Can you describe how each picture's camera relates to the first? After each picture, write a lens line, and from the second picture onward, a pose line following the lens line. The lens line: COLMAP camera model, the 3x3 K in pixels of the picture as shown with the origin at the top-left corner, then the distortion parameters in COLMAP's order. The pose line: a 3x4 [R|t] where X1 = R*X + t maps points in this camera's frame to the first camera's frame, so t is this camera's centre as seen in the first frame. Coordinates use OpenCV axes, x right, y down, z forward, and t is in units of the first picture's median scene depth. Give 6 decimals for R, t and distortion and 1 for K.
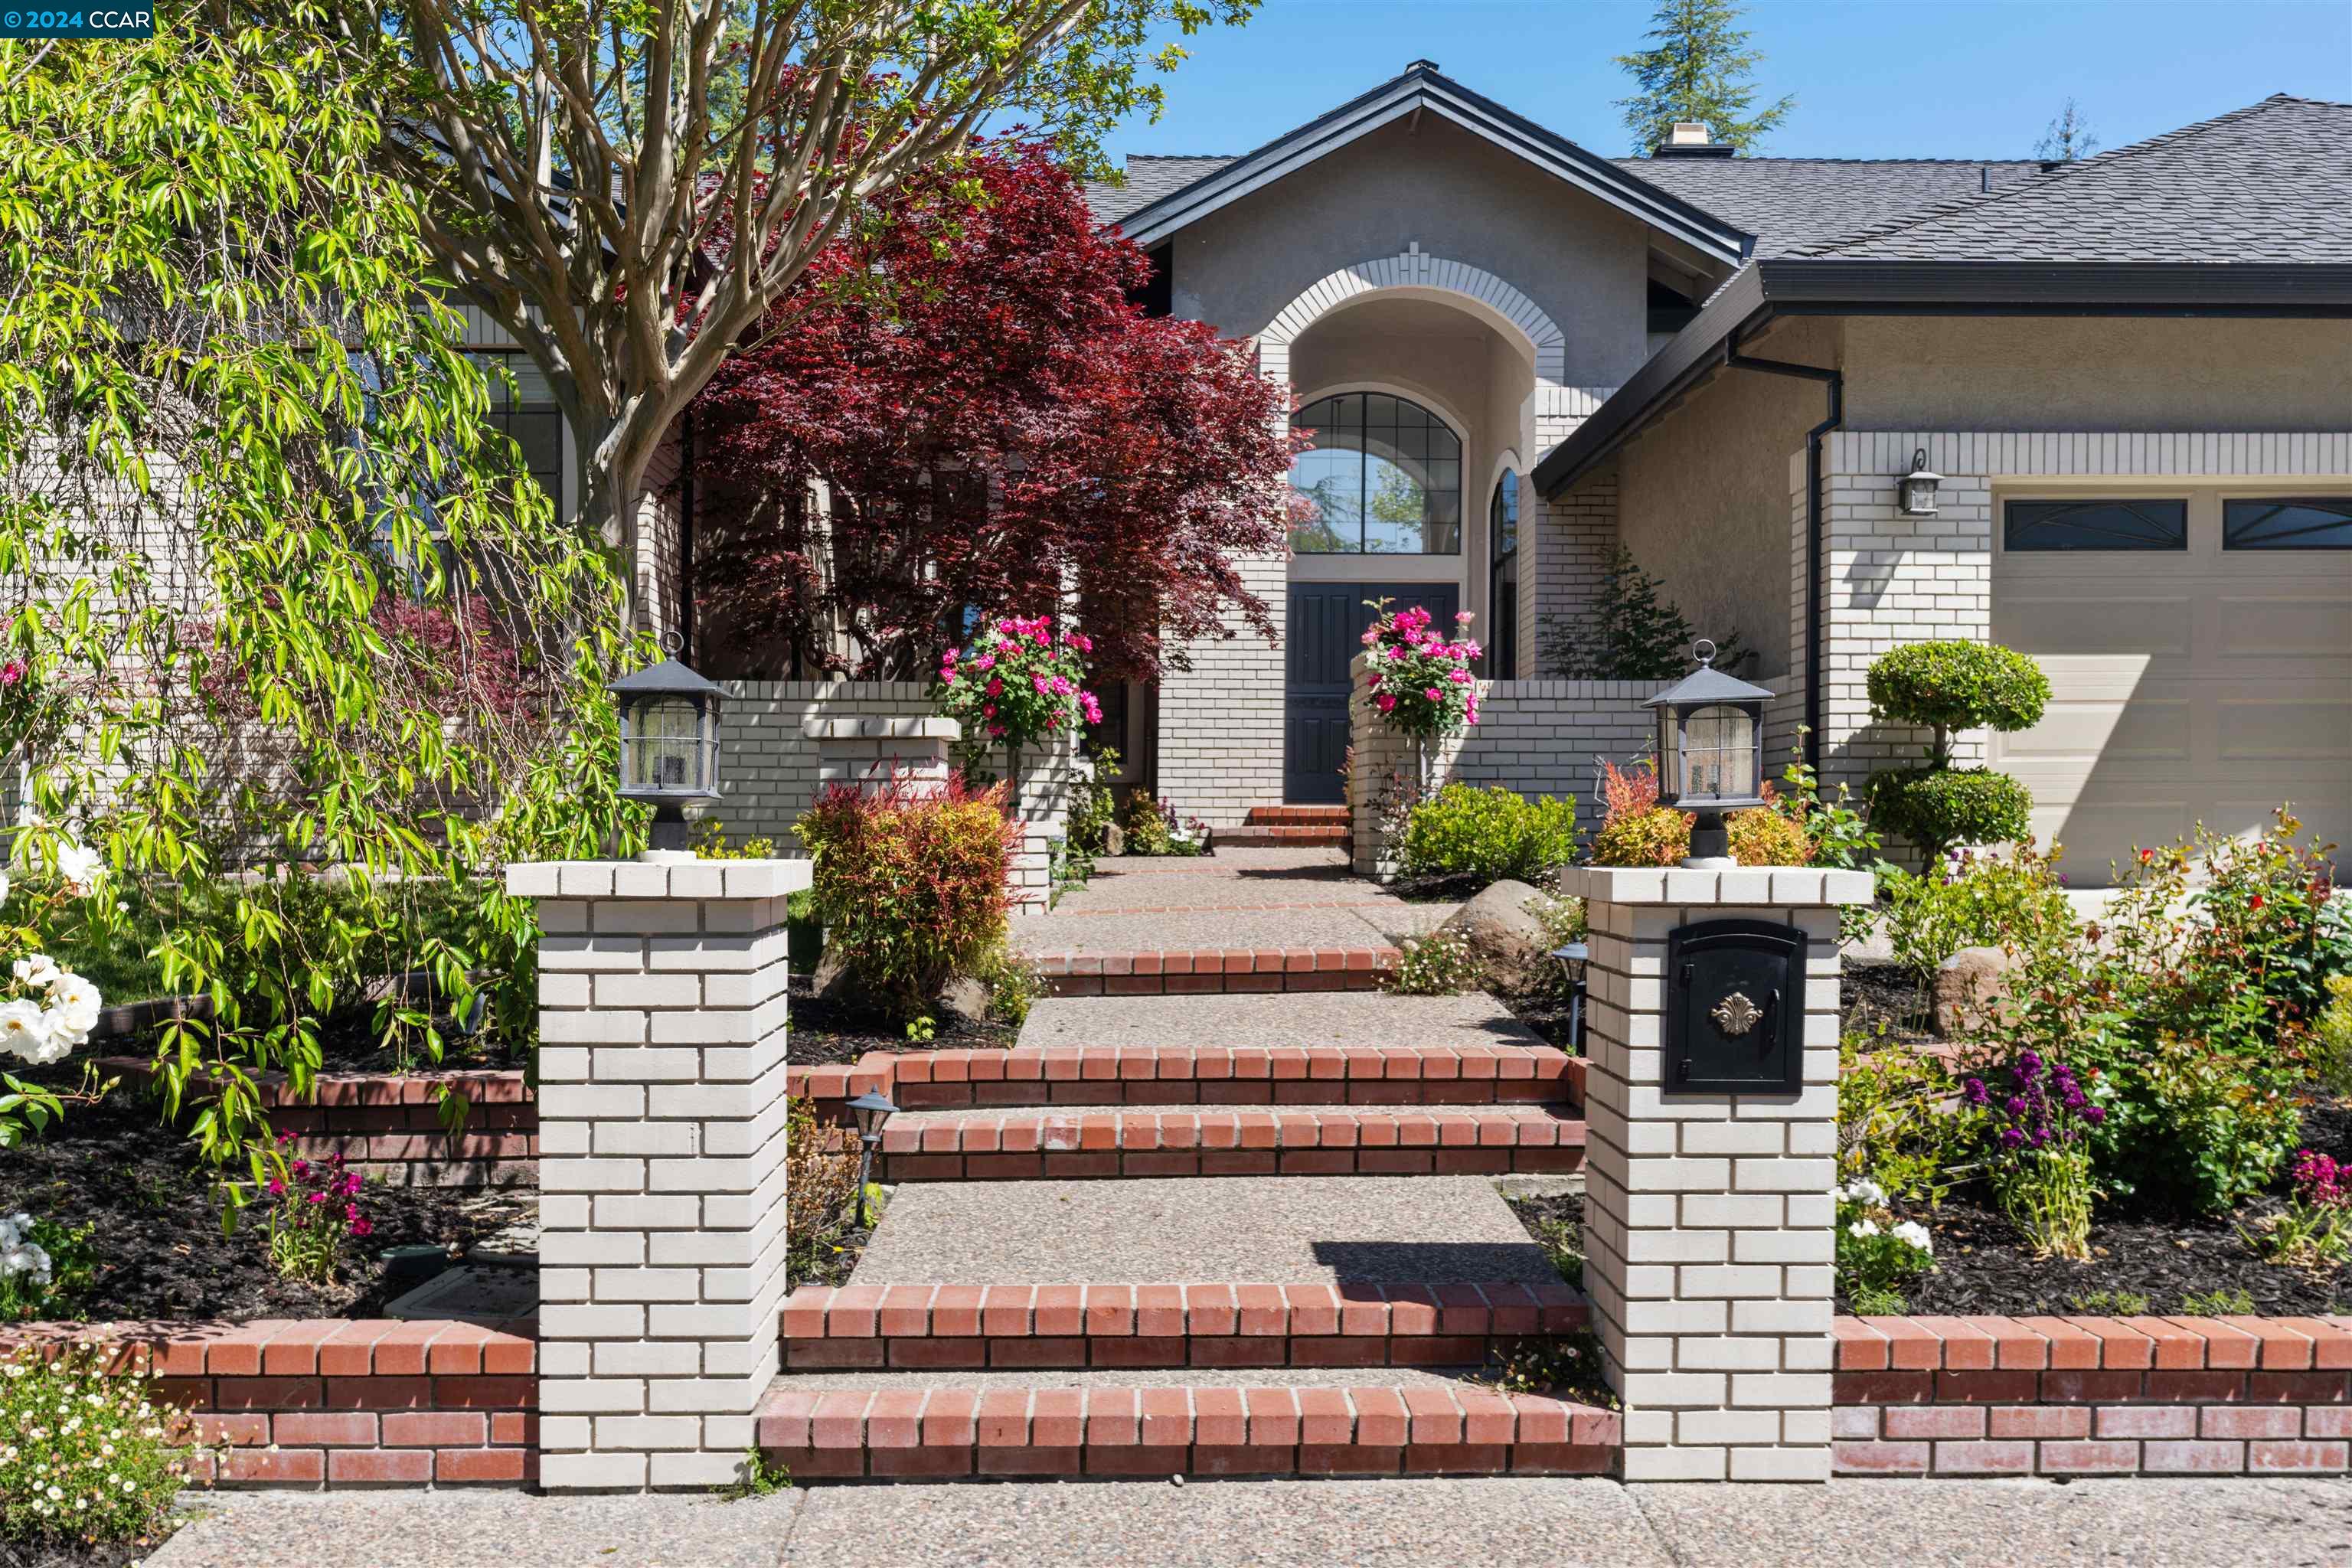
lens RADIAL K [[2129.8, 0, 1178.7], [0, 2129.8, 878.9], [0, 0, 1]] dist [0.005047, 0.004953]
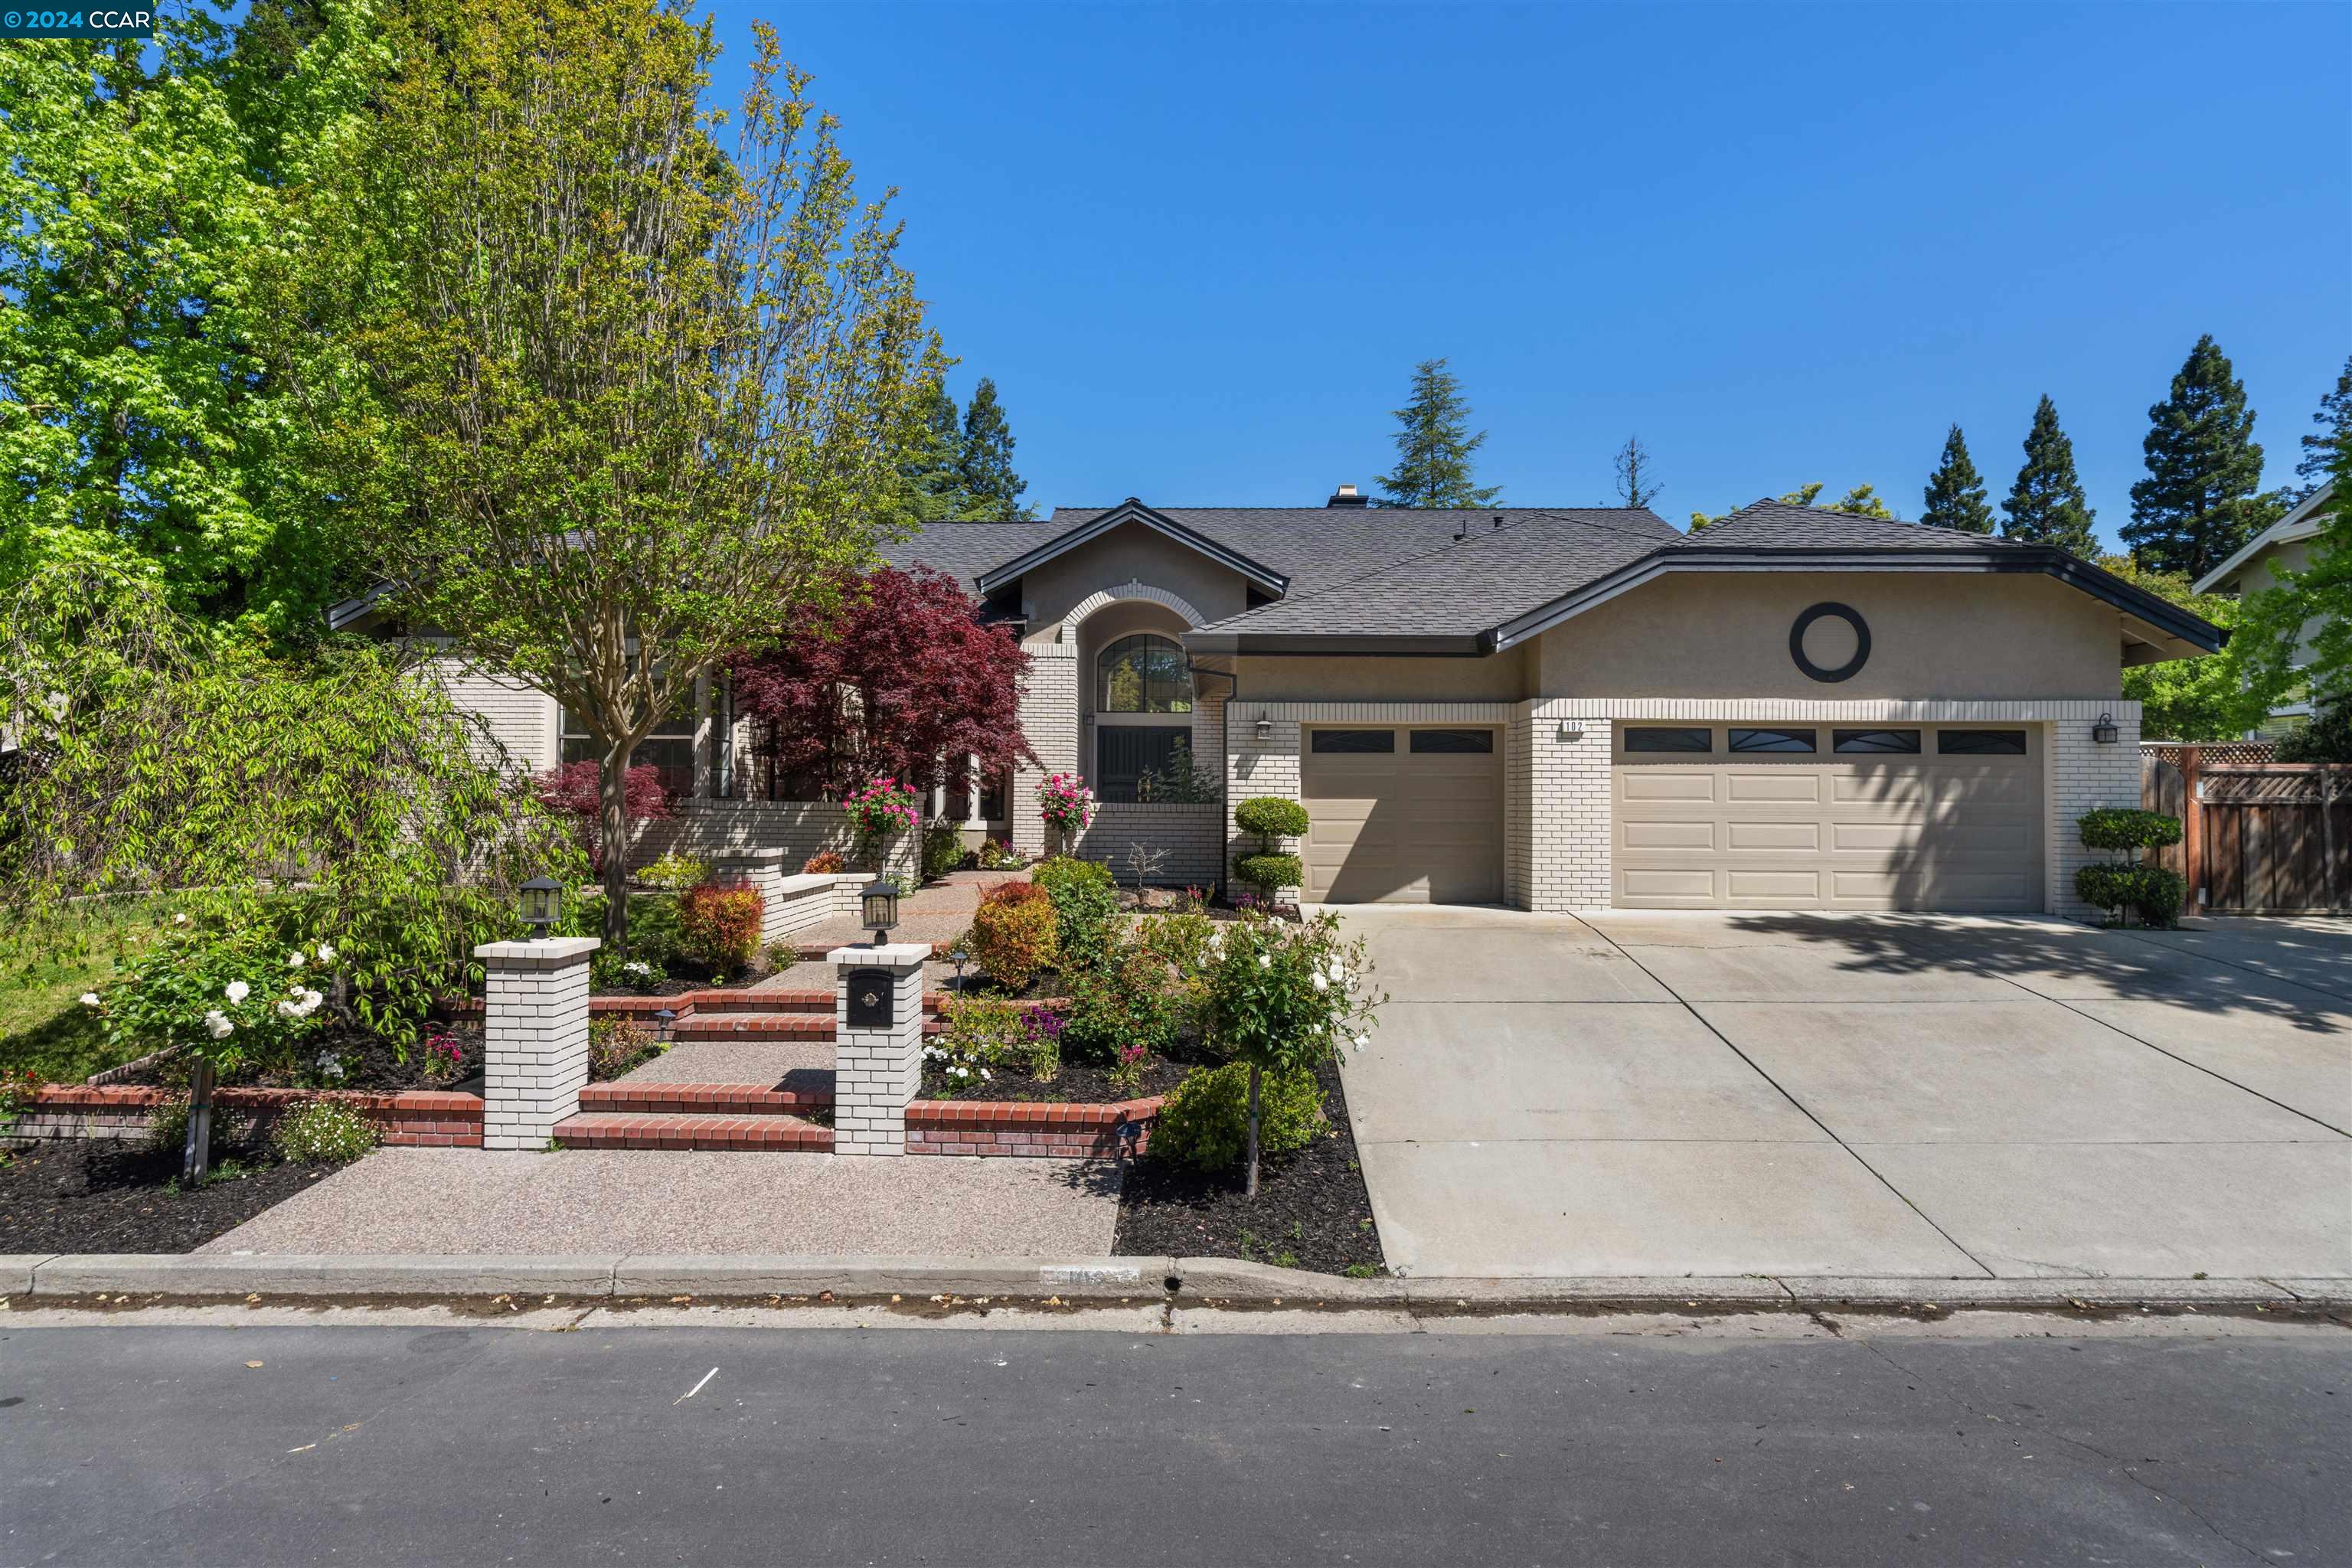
lens RADIAL K [[1208.8, 0, 1176.0], [0, 1208.8, 784.0], [0, 0, 1]] dist [-0.001740, -0.000043]
pose [[0.998705, 0.007802, -0.050269, 0.315461], [-0.009580, 0.999334, -0.035212, -0.076083], [0.049961, 0.035648, 0.998115, -0.288013]]
